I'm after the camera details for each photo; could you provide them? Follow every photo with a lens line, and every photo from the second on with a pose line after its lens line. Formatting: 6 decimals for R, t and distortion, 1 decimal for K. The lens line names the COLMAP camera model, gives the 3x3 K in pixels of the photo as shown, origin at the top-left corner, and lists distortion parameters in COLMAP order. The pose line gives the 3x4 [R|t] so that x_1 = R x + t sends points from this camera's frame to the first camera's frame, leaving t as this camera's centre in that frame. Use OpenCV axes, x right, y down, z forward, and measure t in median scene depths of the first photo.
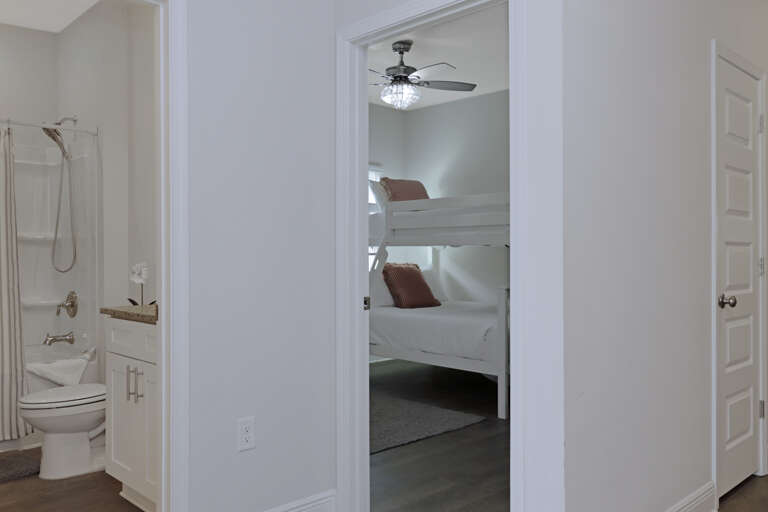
lens RADIAL K [[645.7, 0, 384.2], [0, 645.7, 243.9], [0, 0, 1]] dist [0.001816, 0.000050]
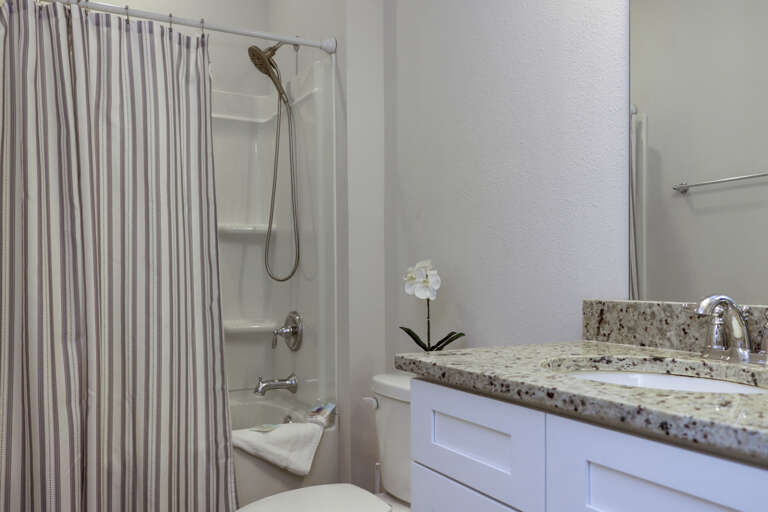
lens RADIAL K [[640.8, 0, 384.0], [0, 640.8, 256.0], [0, 0, 1]] dist [0.001655, -0.002494]
pose [[0.966255, -0.012307, -0.257295, -0.231136], [0.009388, 0.999877, -0.012570, 0.027308], [0.257418, 0.009731, 0.966251, 0.405646]]
